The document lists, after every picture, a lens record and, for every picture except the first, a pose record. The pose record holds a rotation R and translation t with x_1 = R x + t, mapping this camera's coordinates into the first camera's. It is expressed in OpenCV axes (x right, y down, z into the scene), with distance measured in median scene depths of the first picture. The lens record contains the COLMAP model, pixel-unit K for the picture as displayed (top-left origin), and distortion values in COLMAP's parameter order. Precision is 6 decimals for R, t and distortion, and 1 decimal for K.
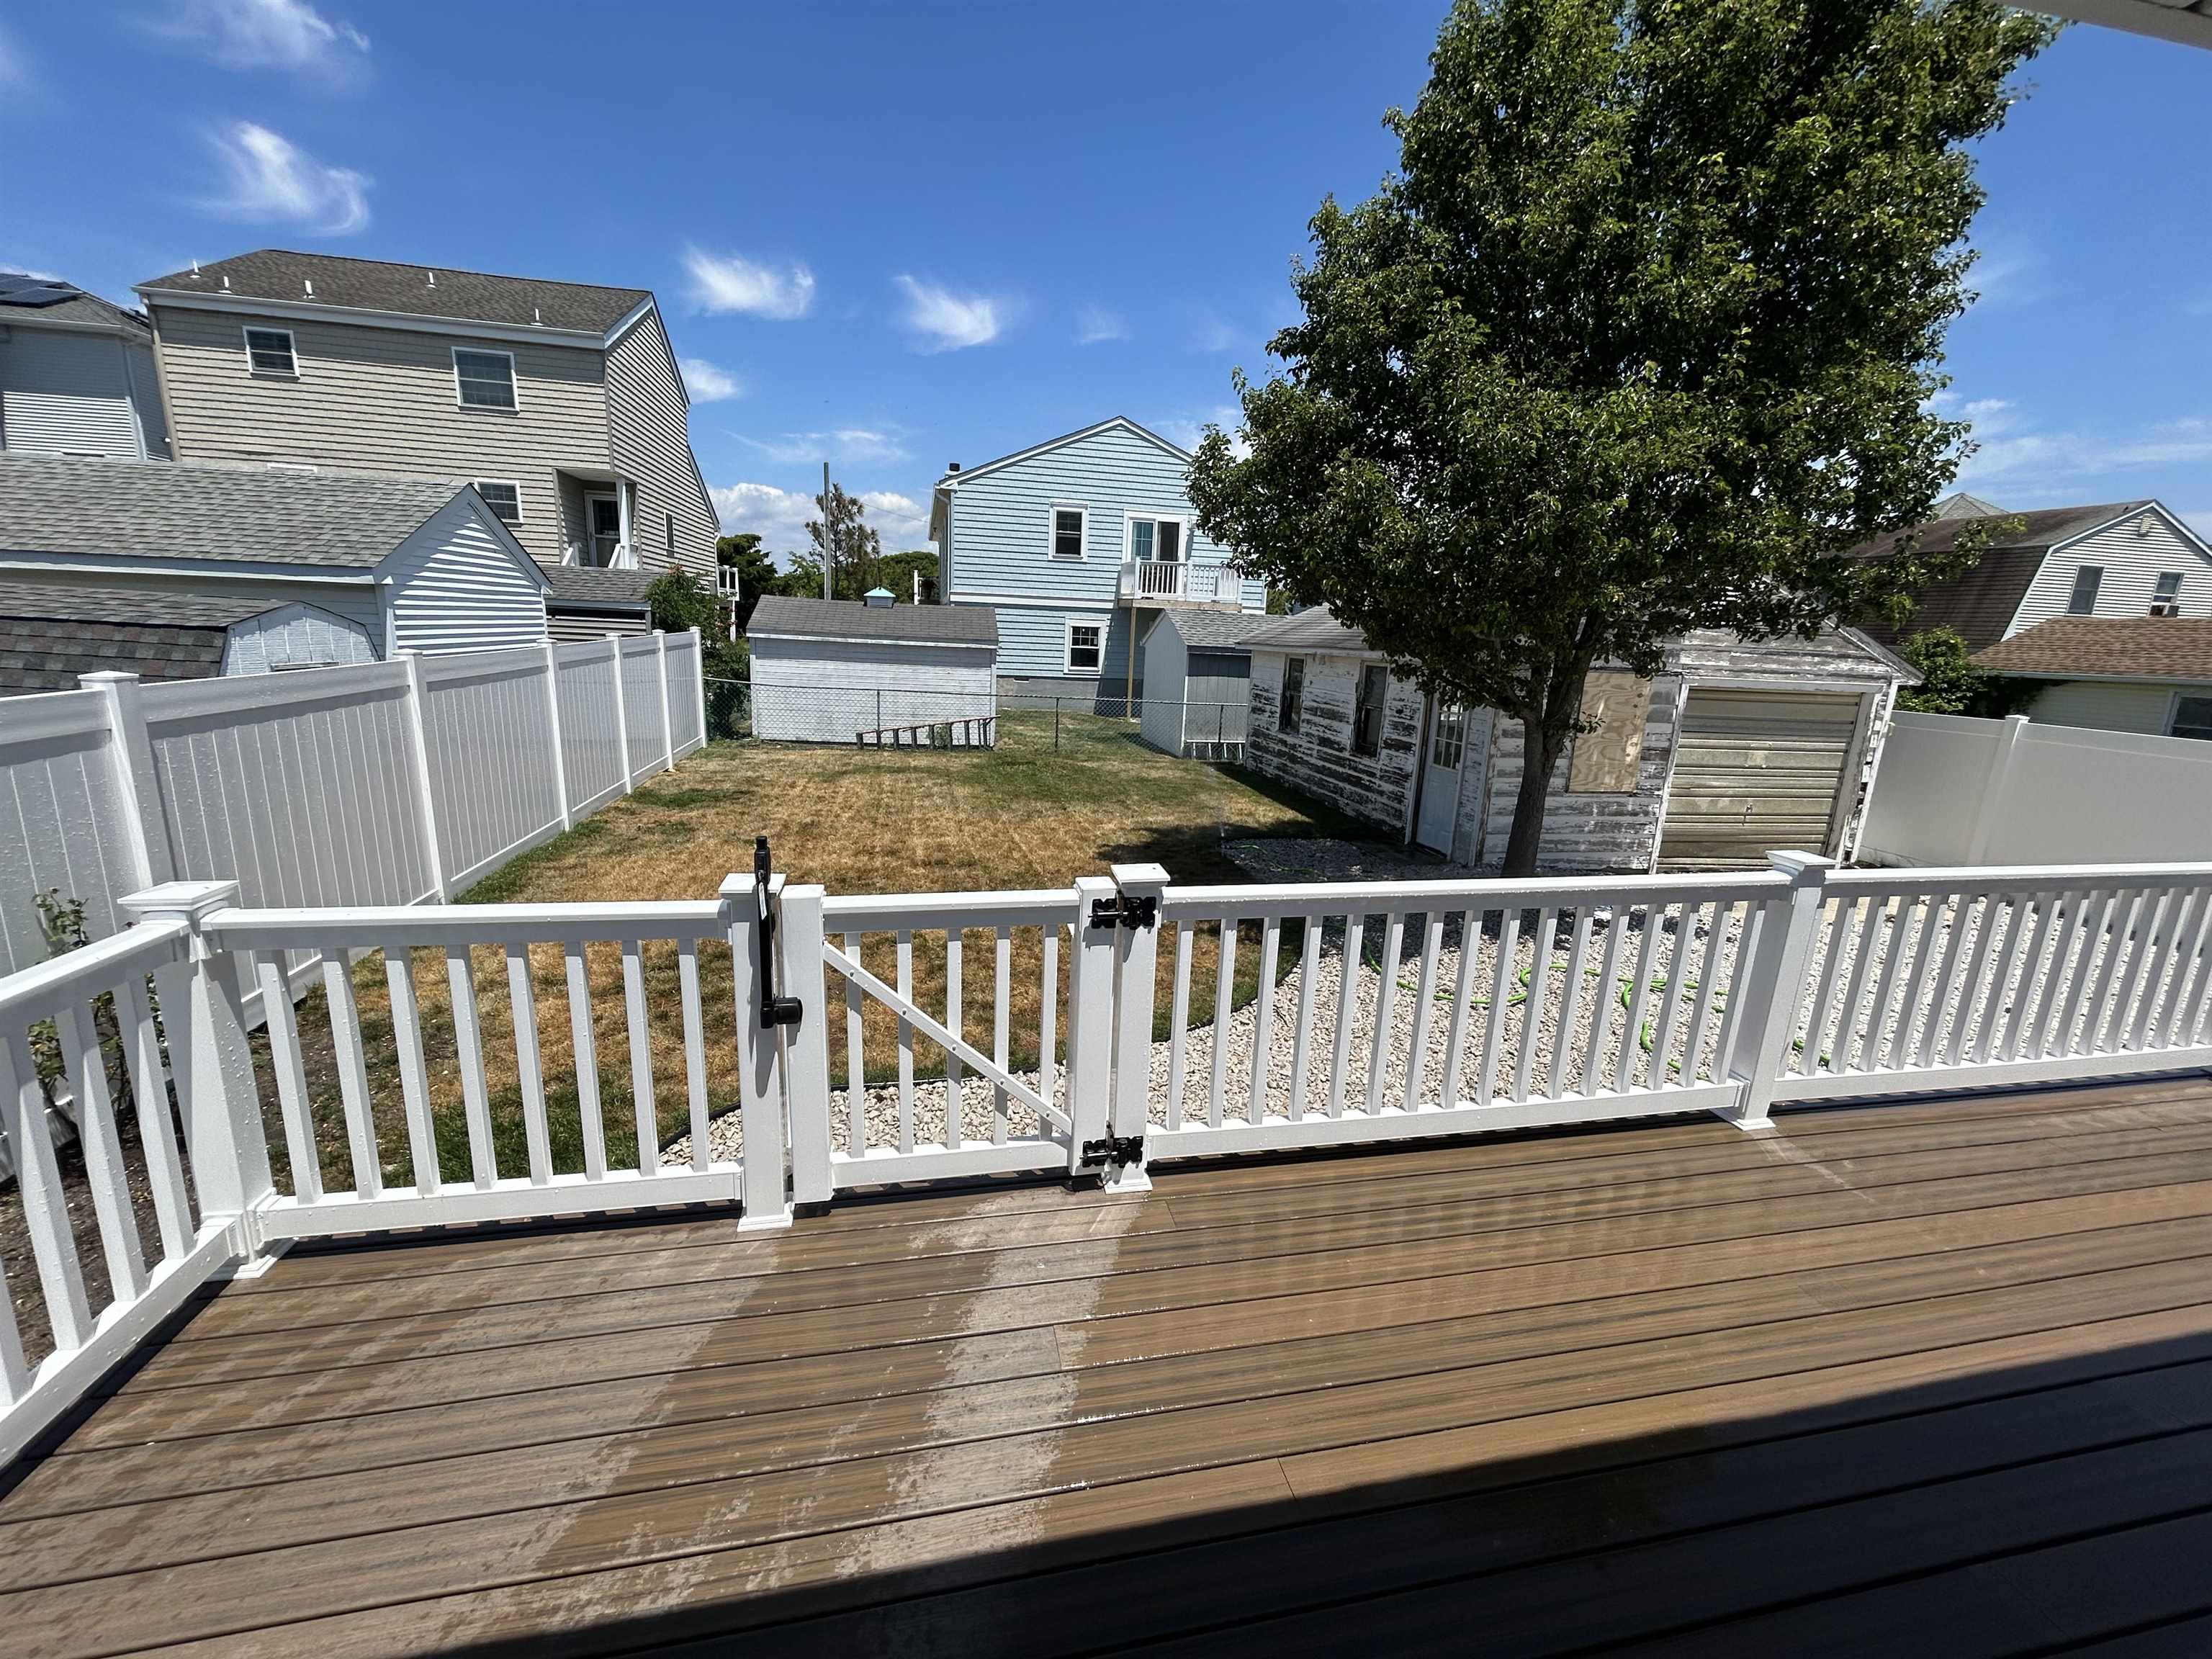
lens RADIAL K [[892.4, 0, 1107.9], [0, 892.4, 823.5], [0, 0, 1]] dist [0.001826, 0.000597]
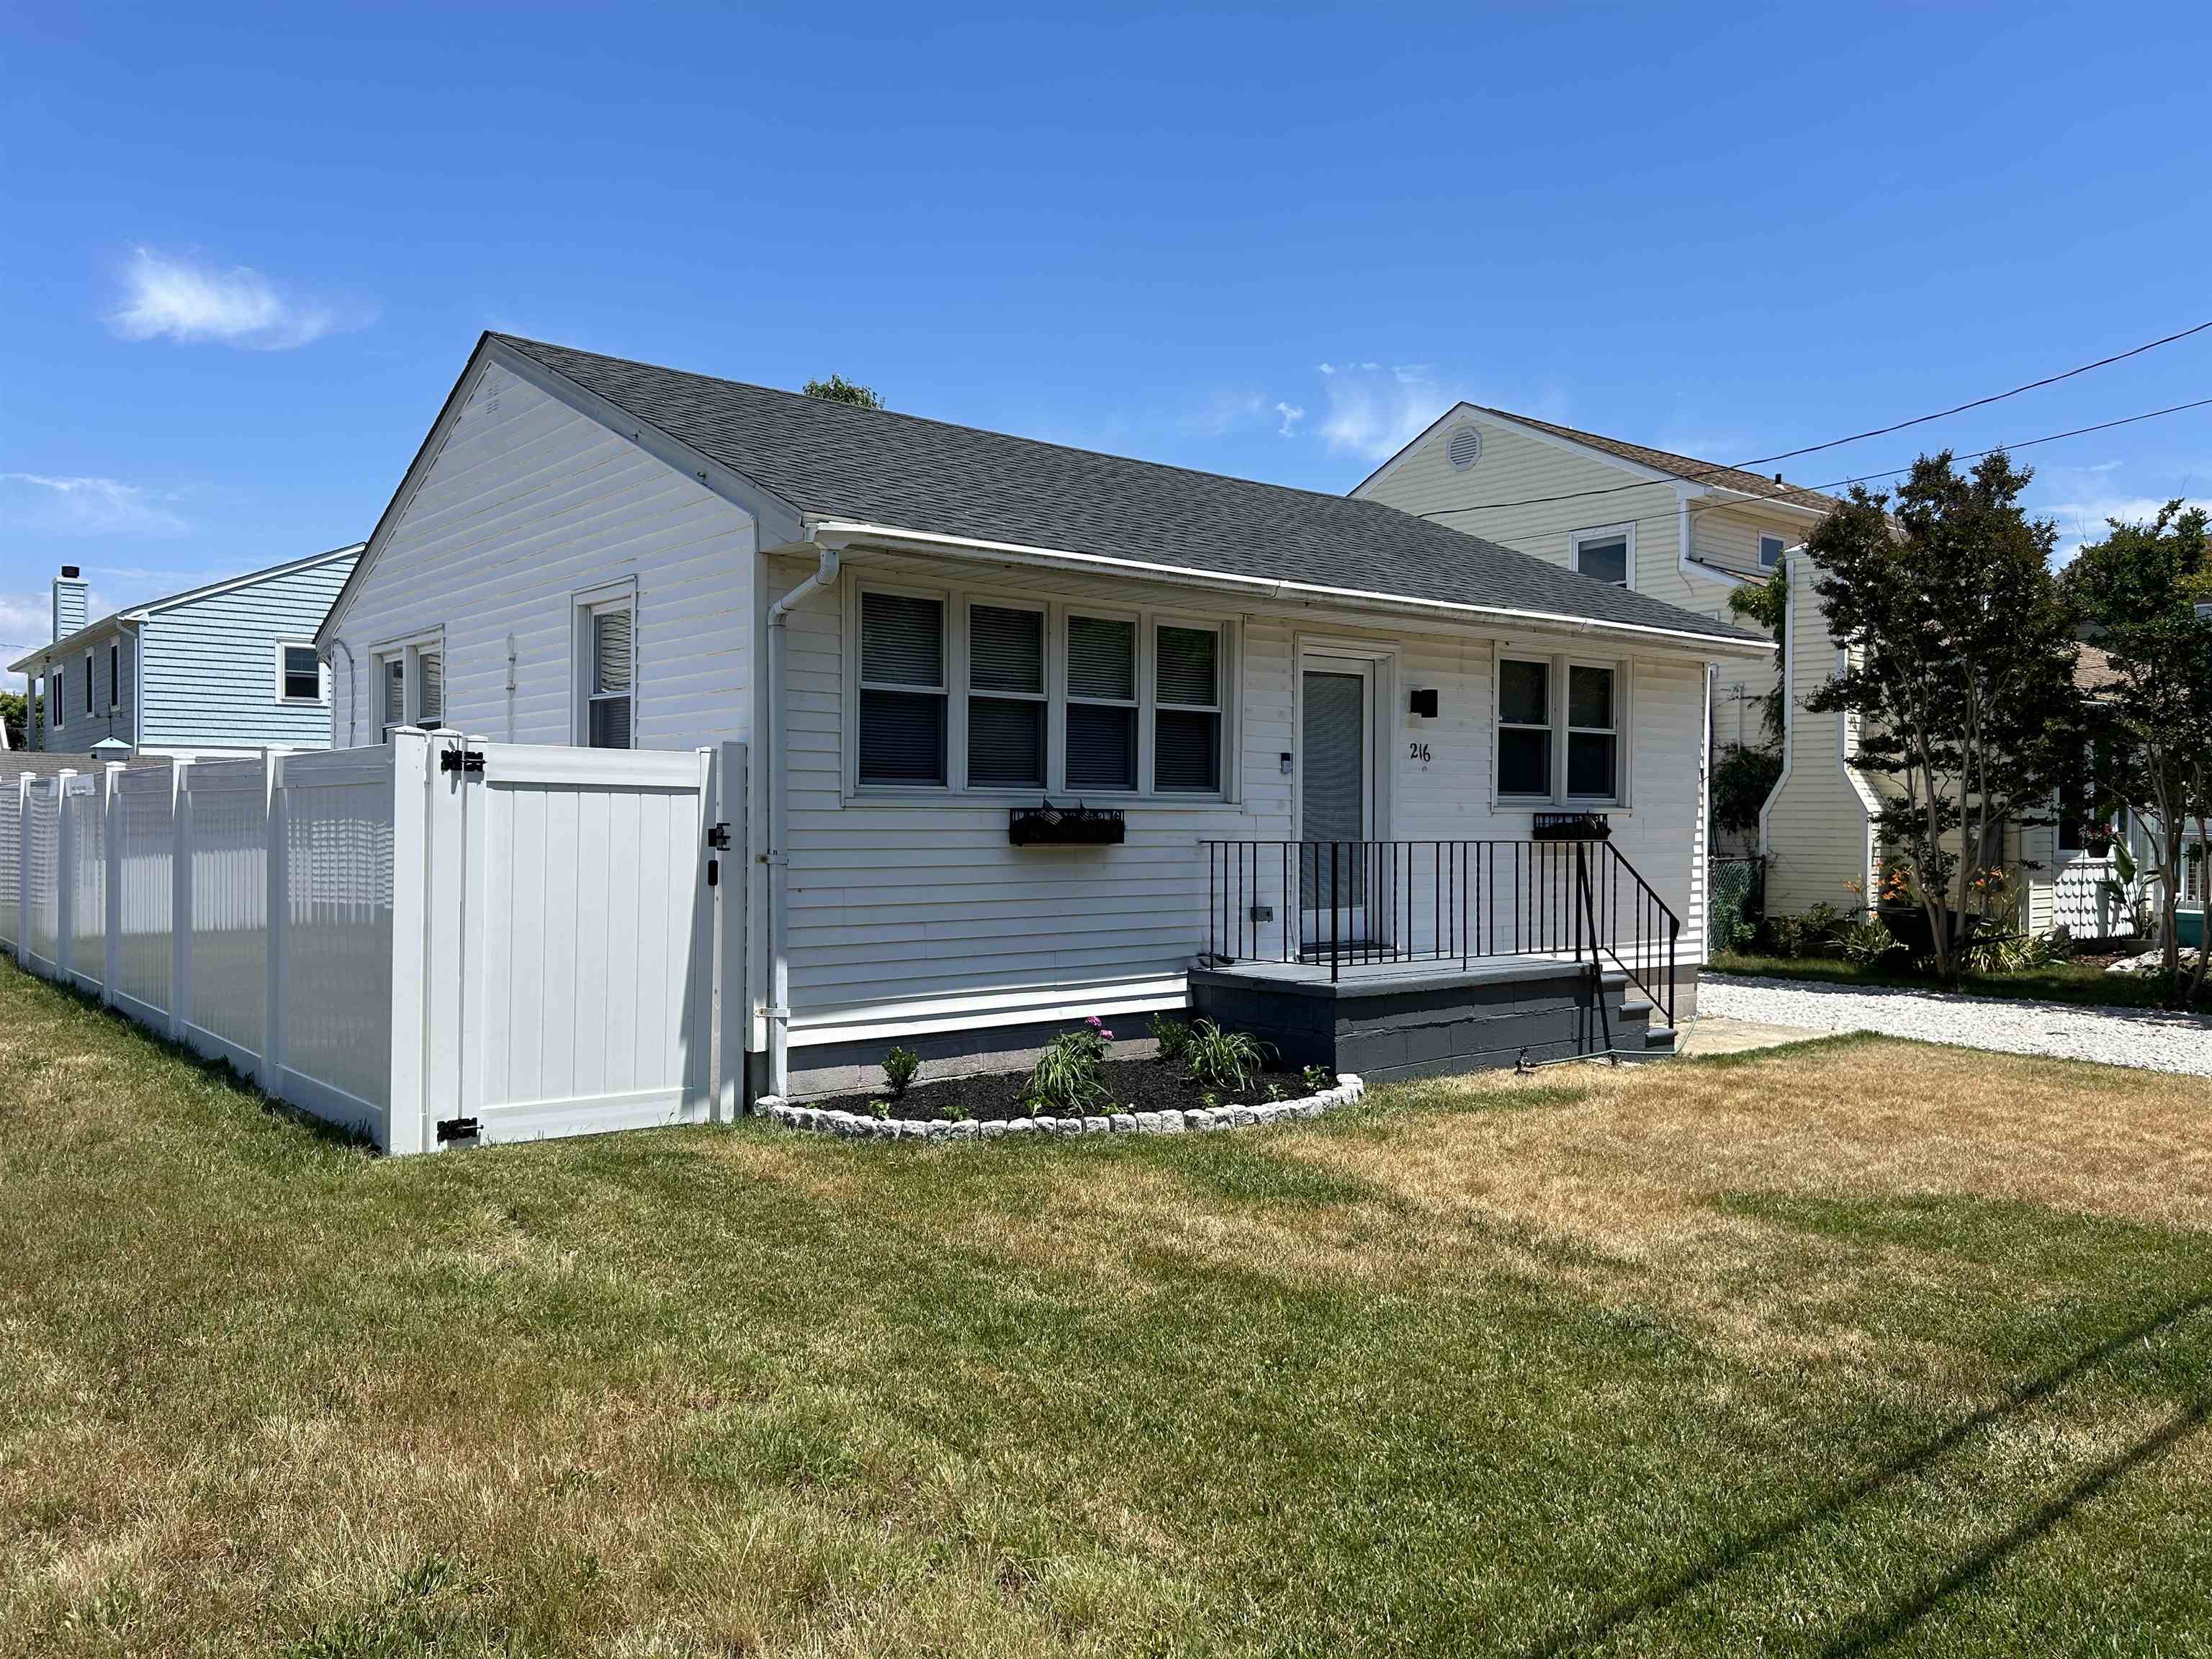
lens RADIAL K [[1653.2, 0, 1106.0], [0, 1653.2, 829.5], [0, 0, 1]] dist [0.010213, 0.004346]
pose [[0.879268, -0.043756, 0.474314, -0.259741], [0.137844, 0.976539, -0.165443, 0.361632], [-0.455946, 0.210850, 0.864671, -1.329489]]
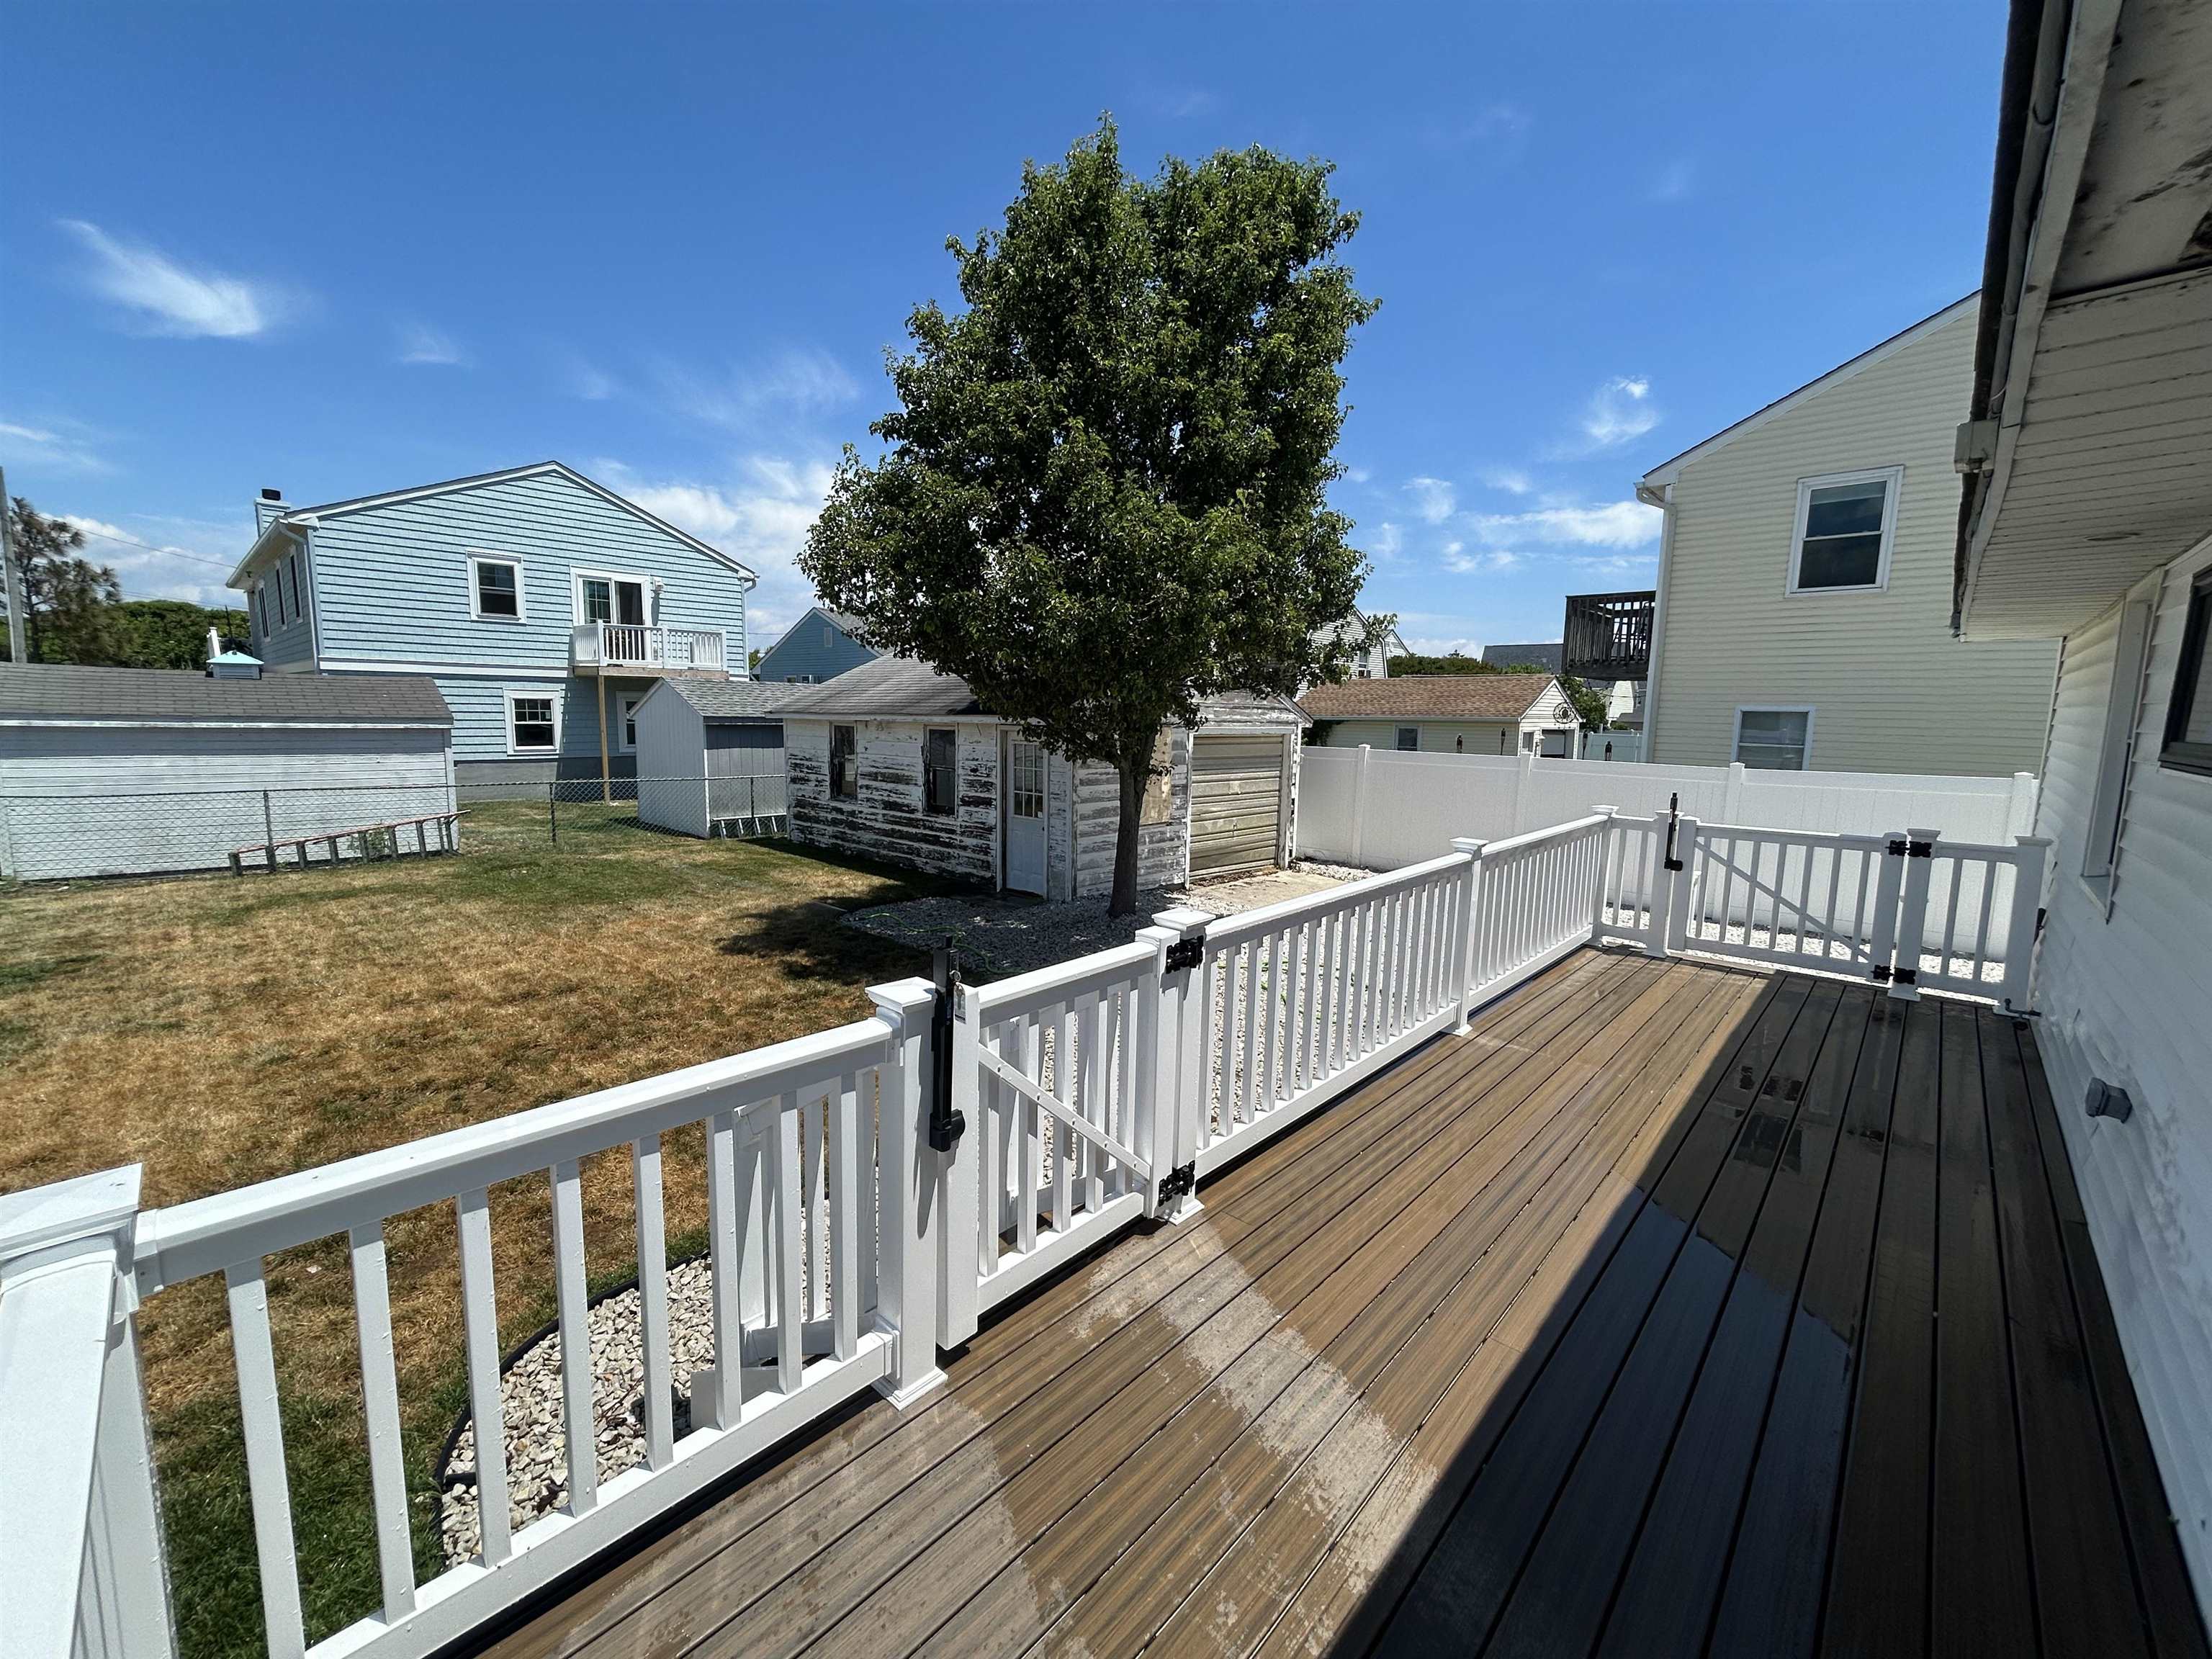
lens RADIAL K [[892.4, 0, 1107.9], [0, 892.4, 823.5], [0, 0, 1]] dist [0.001826, 0.000597]
pose [[0.819191, -0.100869, 0.564581, -0.146924], [0.140753, 0.989665, -0.027414, -0.009434], [-0.555981, 0.101924, 0.824923, 0.029052]]
